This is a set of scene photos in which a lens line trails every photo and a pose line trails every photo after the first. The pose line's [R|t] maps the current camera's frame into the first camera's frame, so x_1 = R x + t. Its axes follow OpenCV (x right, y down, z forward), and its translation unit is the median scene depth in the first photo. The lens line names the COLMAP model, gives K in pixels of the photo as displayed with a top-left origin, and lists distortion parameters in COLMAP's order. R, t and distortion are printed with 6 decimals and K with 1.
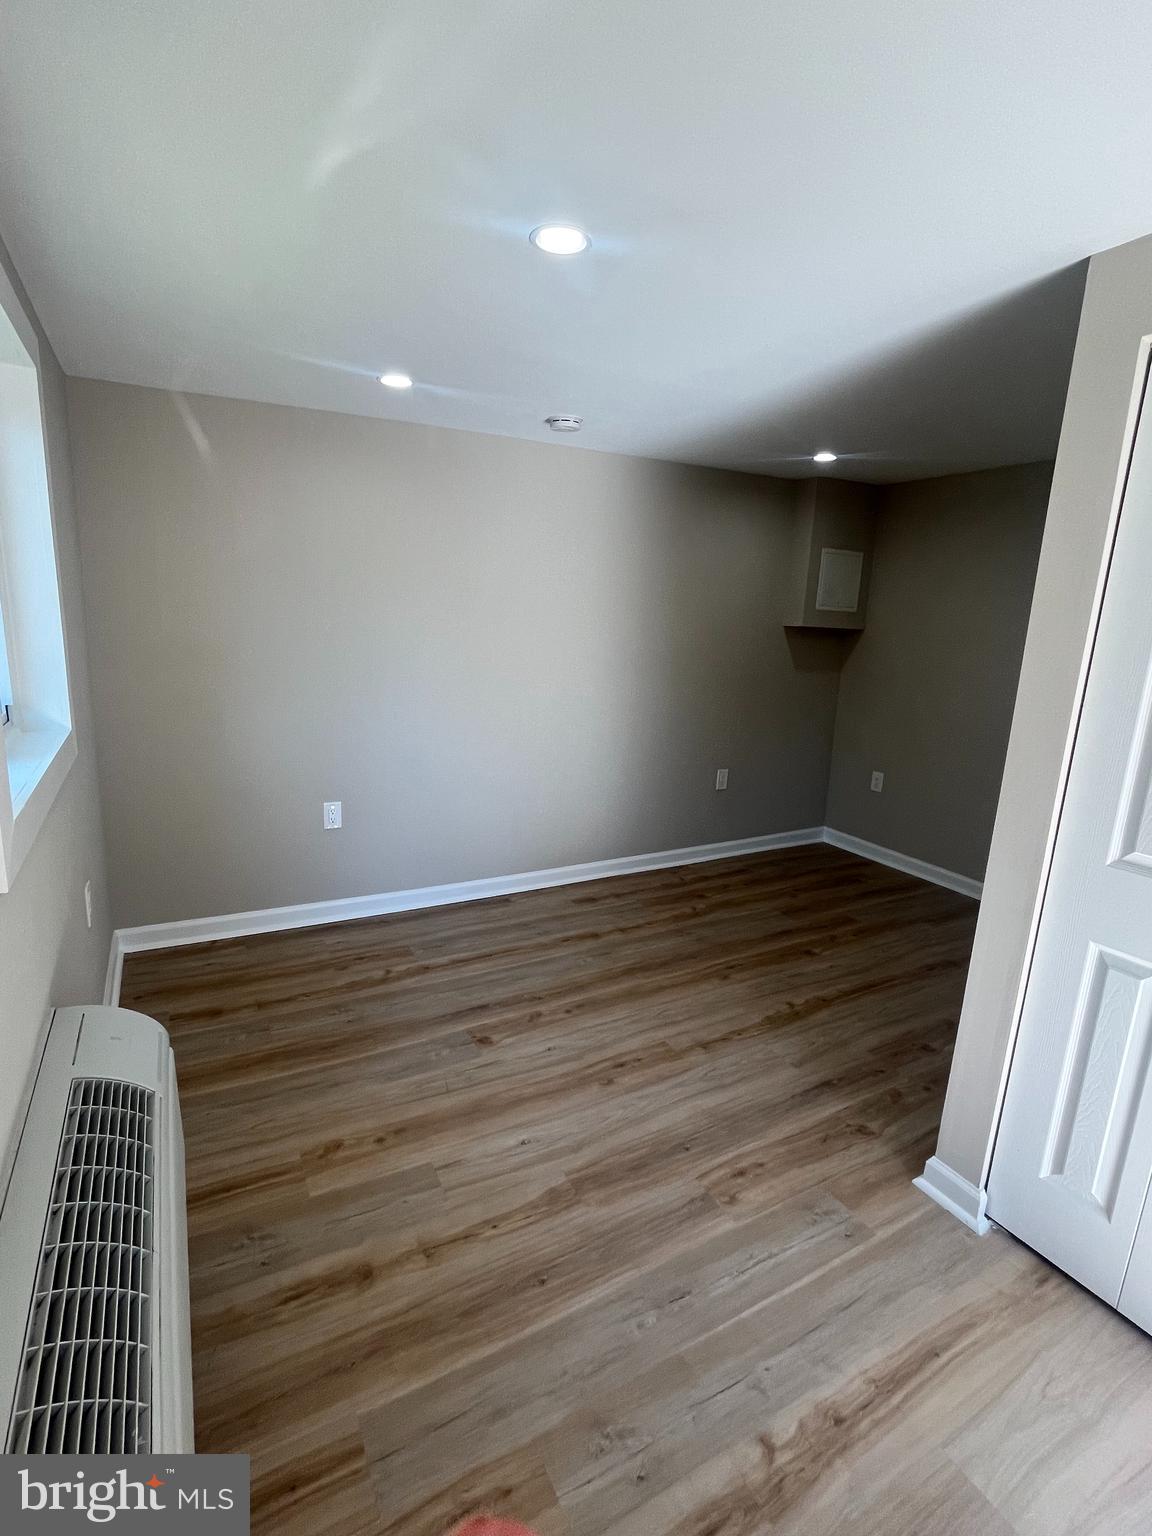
lens RADIAL K [[705.8, 0, 578.9], [0, 705.8, 767.1], [0, 0, 1]] dist [-0.001208, -0.000569]
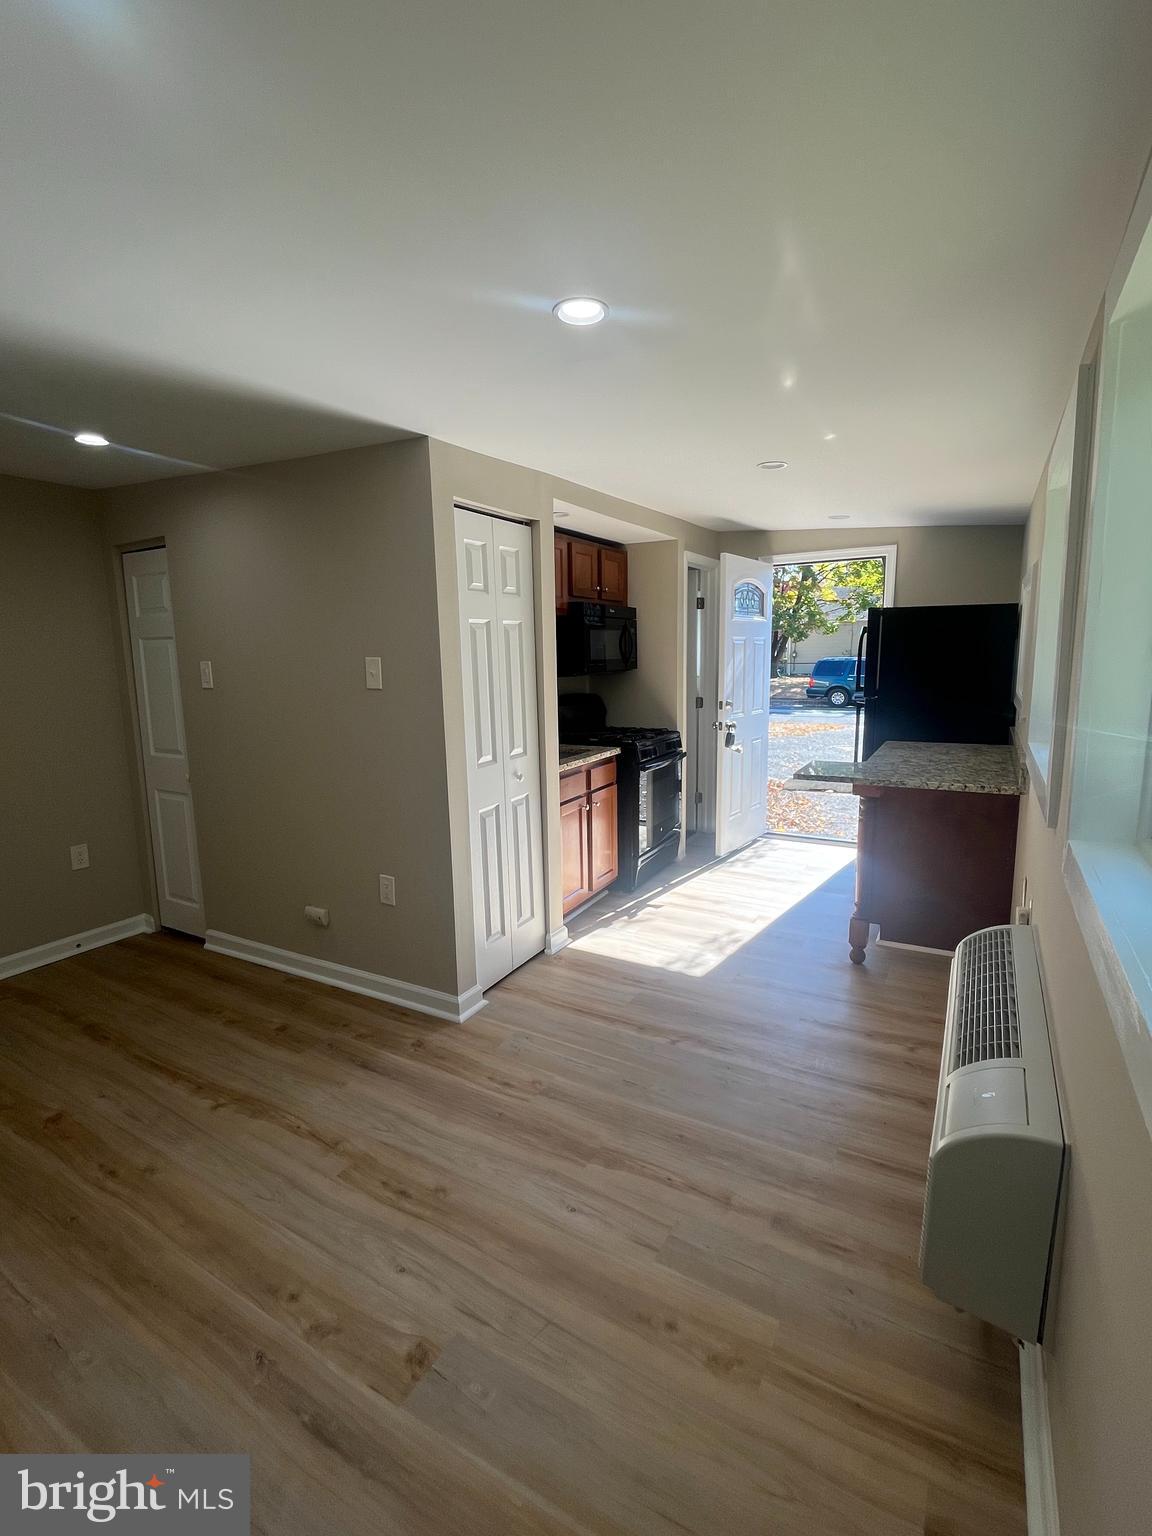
lens RADIAL K [[705.8, 0, 578.9], [0, 705.8, 767.1], [0, 0, 1]] dist [-0.001208, -0.000569]
pose [[-0.507115, -0.174950, 0.843935, -0.653735], [0.181369, 0.935594, 0.302935, -0.256248], [-0.842579, 0.306686, -0.442723, 1.039018]]
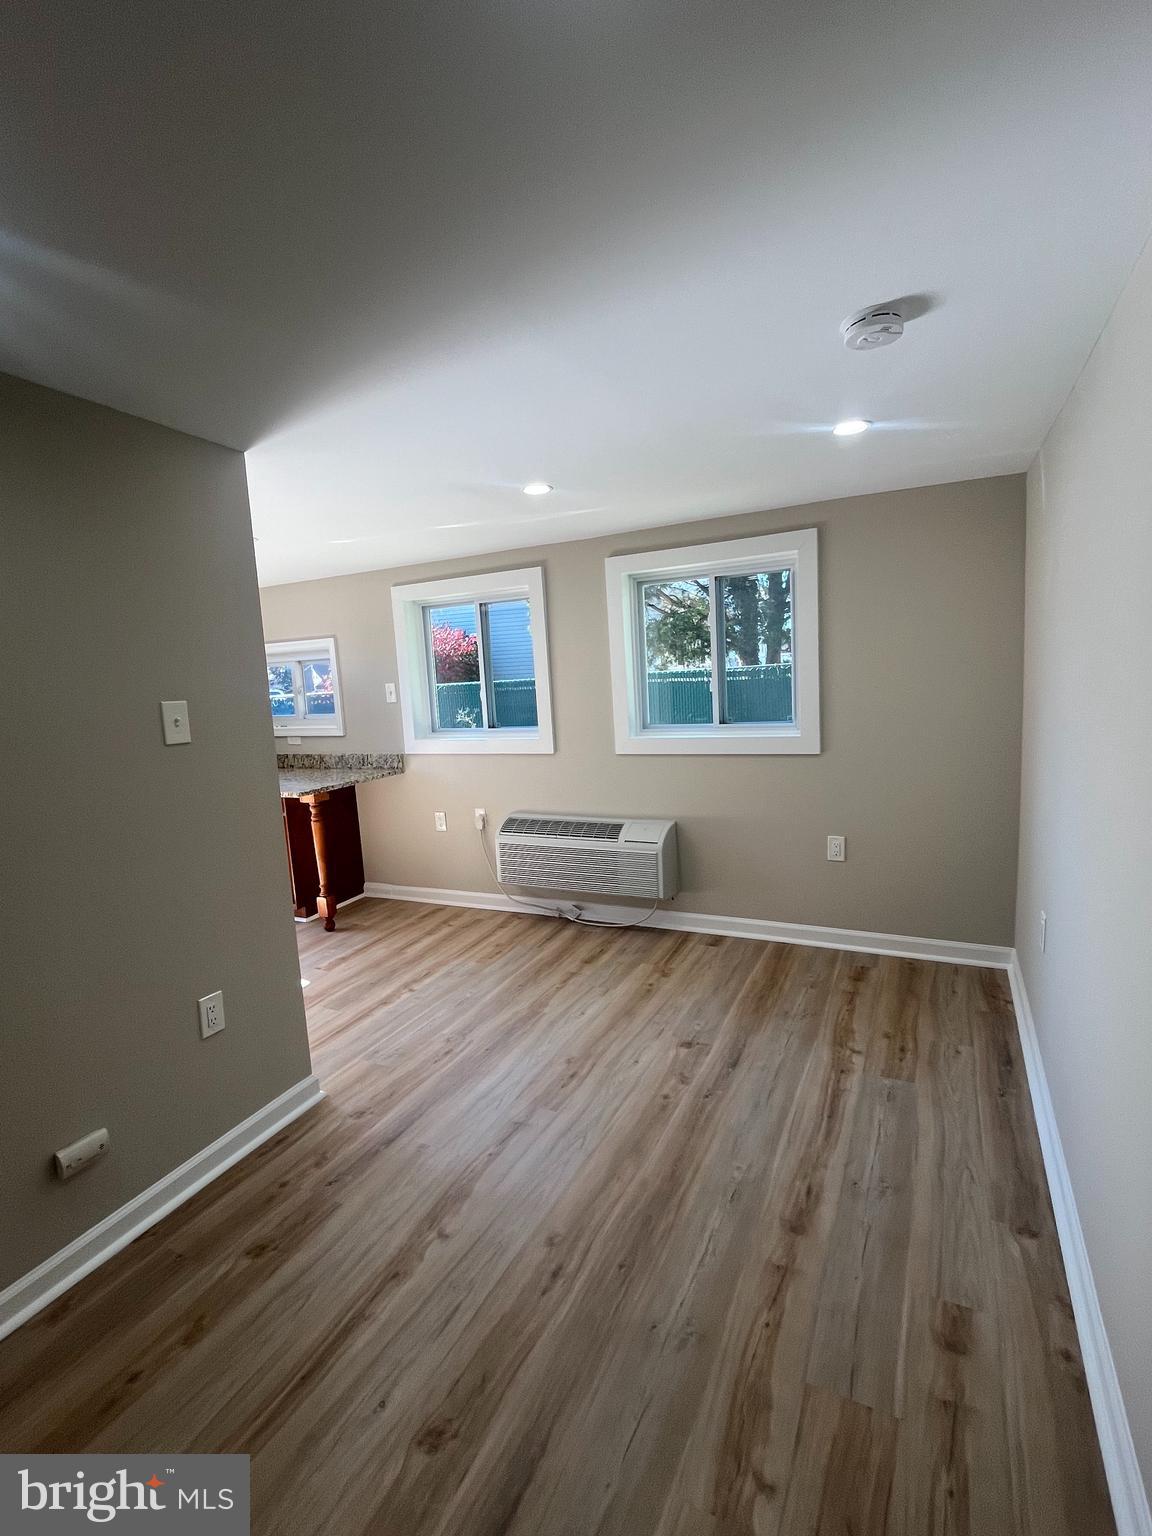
lens RADIAL K [[705.8, 0, 578.9], [0, 705.8, 767.1], [0, 0, 1]] dist [-0.001208, -0.000569]
pose [[-0.828373, 0.074674, -0.555178, 0.628894], [-0.104249, 0.953212, 0.283760, -0.352966], [0.550391, 0.292936, -0.781830, 1.727741]]
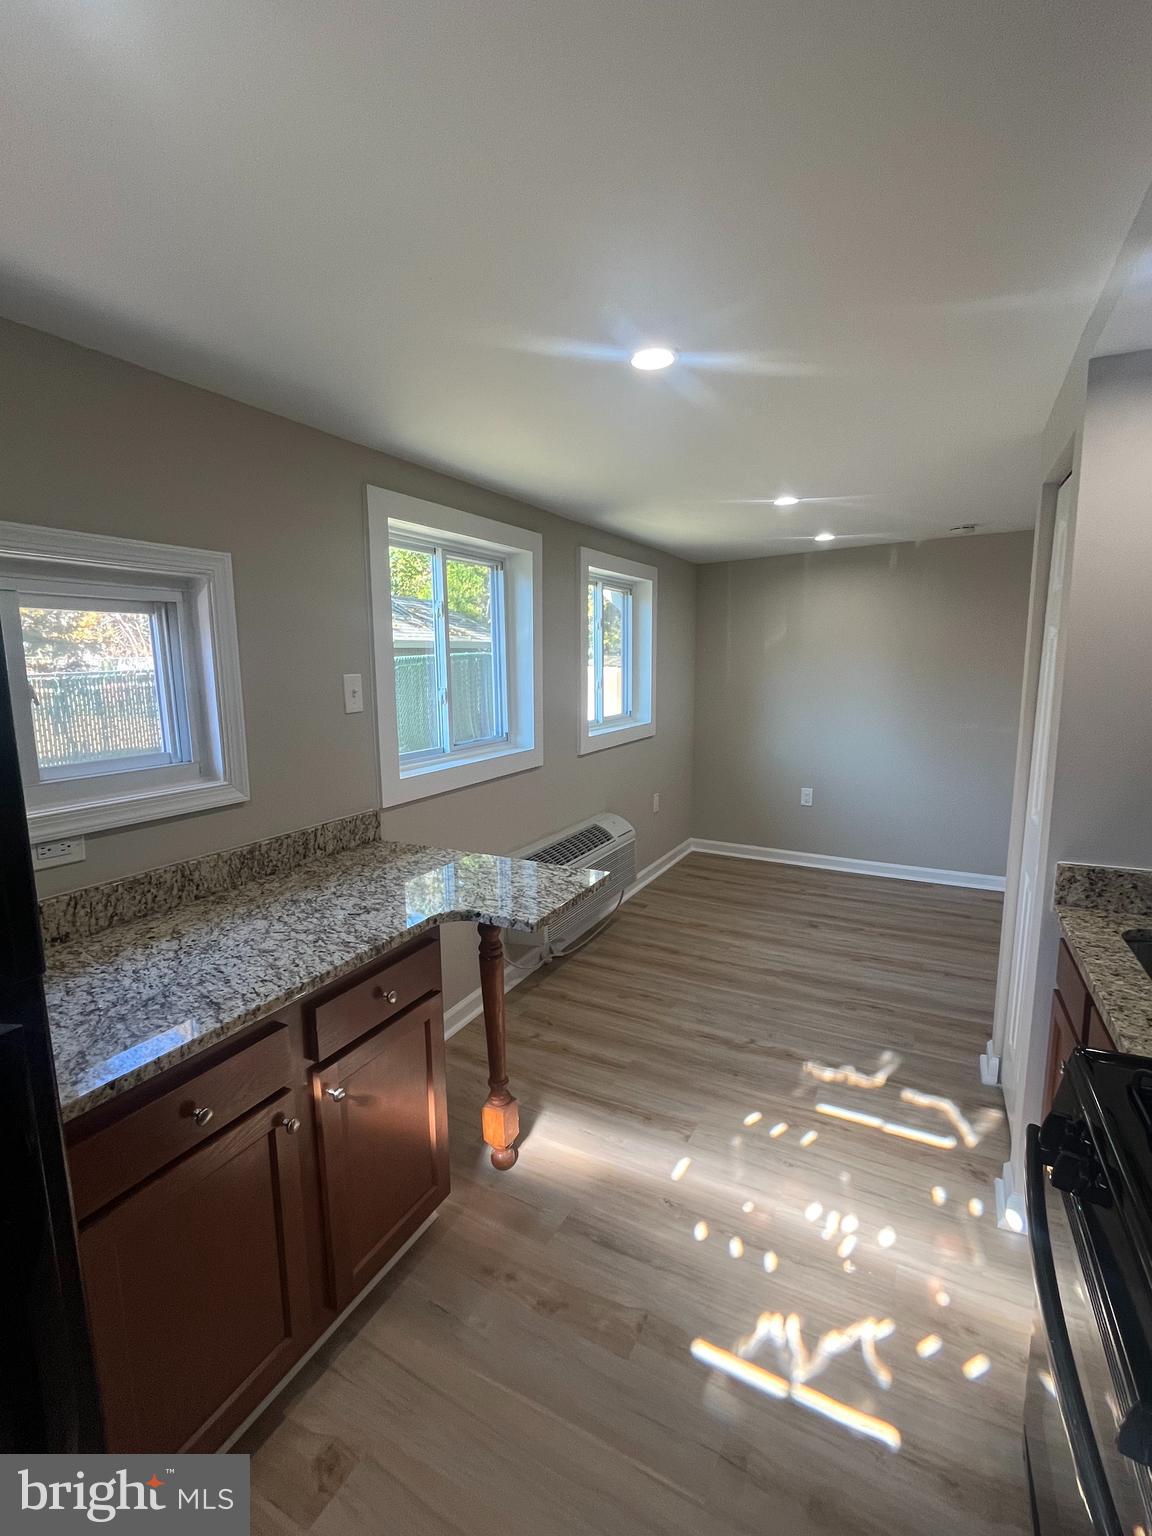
lens RADIAL K [[705.8, 0, 578.9], [0, 705.8, 767.1], [0, 0, 1]] dist [-0.001208, -0.000569]
pose [[0.540841, 0.075784, -0.837704, 0.950685], [-0.147464, 0.989051, -0.005730, 0.118329], [0.828098, 0.126631, 0.546094, -0.404723]]
